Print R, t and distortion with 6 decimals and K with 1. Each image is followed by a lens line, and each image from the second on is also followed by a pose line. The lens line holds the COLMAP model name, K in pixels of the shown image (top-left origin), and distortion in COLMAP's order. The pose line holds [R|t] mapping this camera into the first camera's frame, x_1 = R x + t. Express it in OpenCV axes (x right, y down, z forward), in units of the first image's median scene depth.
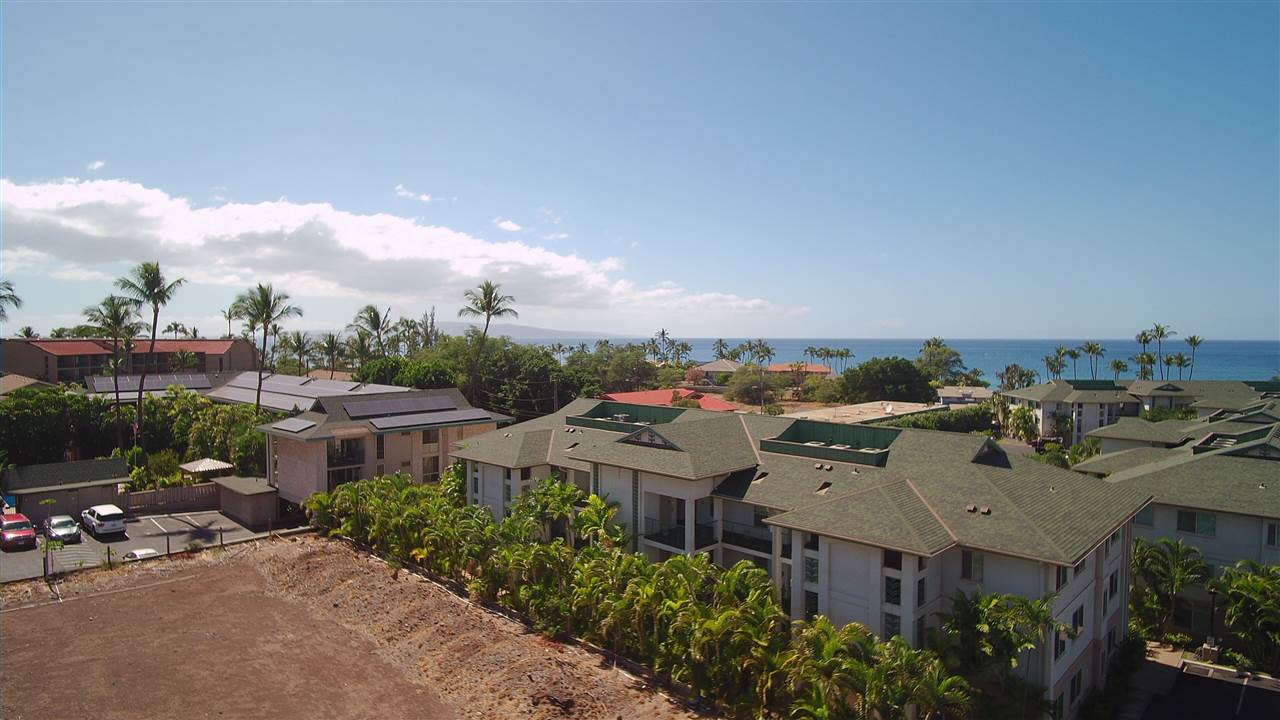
lens RADIAL K [[727.4, 0, 630.0], [0, 727.4, 369.1], [0, 0, 1]] dist [0.057682, -0.048225]
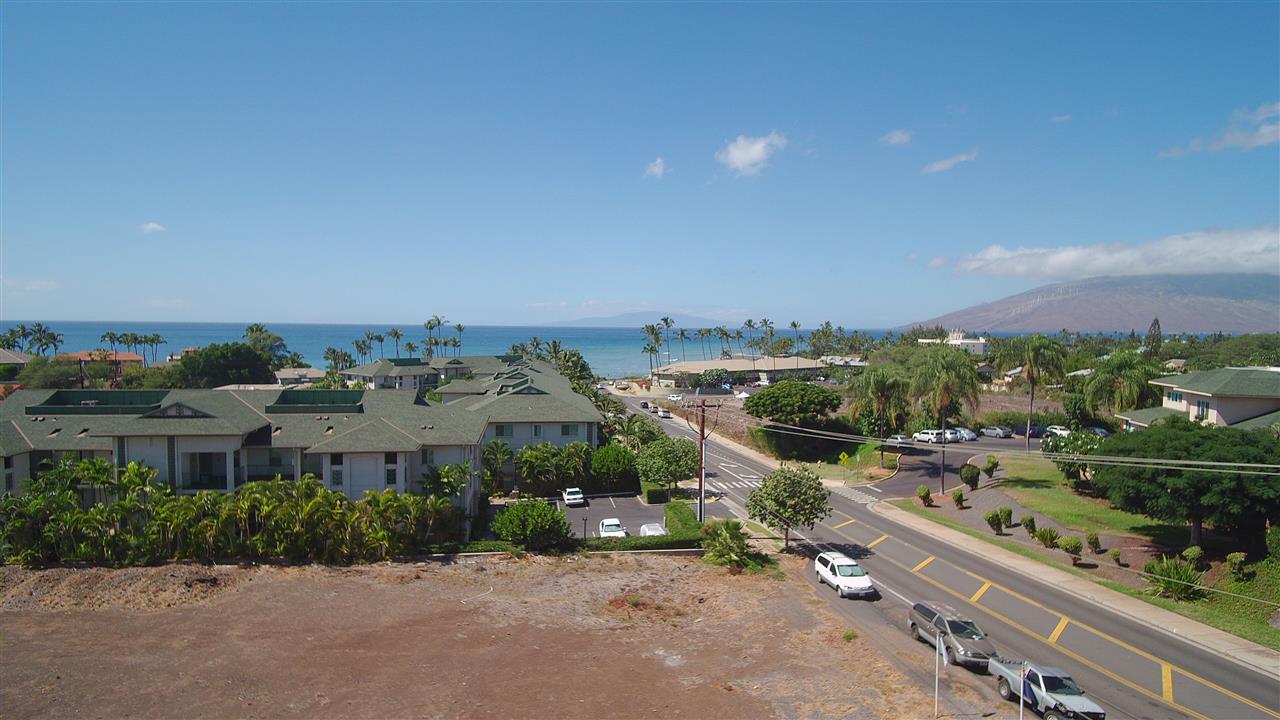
lens RADIAL K [[727.4, 0, 630.0], [0, 727.4, 369.1], [0, 0, 1]] dist [0.057682, -0.048225]
pose [[0.622831, -0.044340, 0.781099, -0.382617], [0.027297, 0.999016, 0.034944, -0.000911], [-0.781880, -0.000443, 0.623429, -0.321075]]
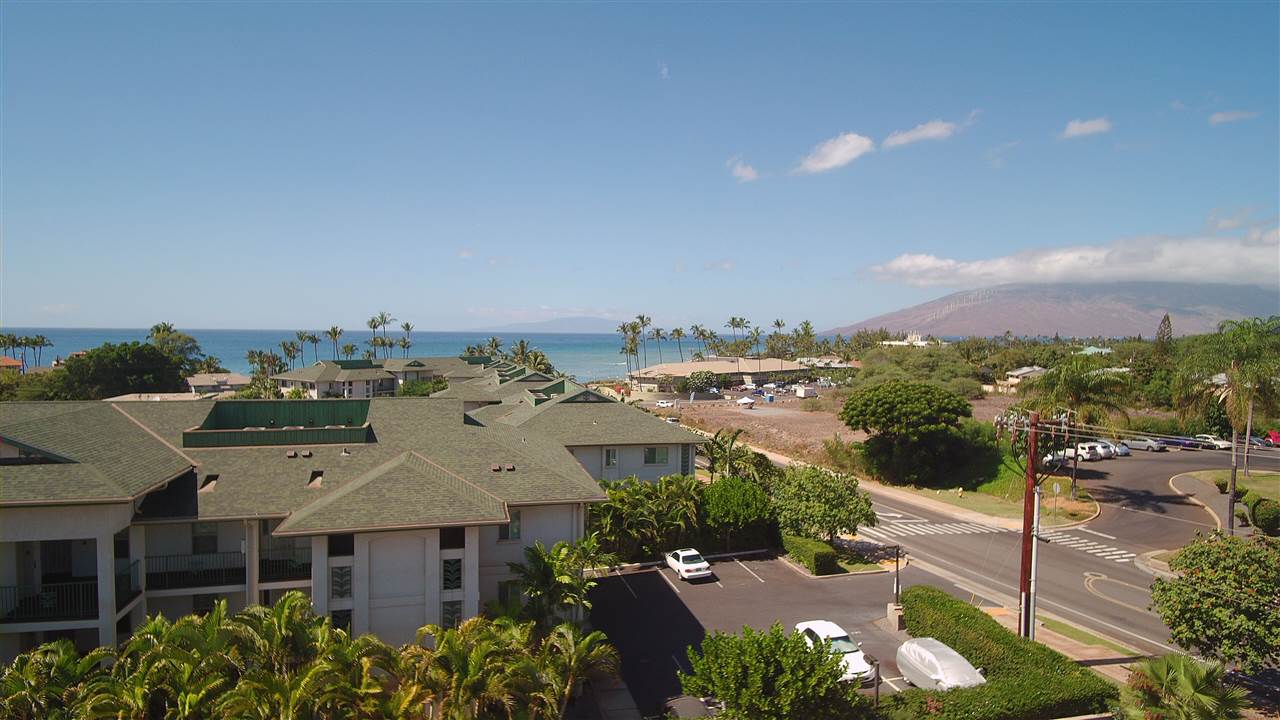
lens RADIAL K [[727.4, 0, 630.0], [0, 727.4, 369.1], [0, 0, 1]] dist [0.057682, -0.048225]
pose [[0.546768, -0.042350, 0.836212, -0.144525], [0.031027, 0.999059, 0.030310, 0.022796], [-0.836709, 0.009372, 0.547568, 0.204256]]
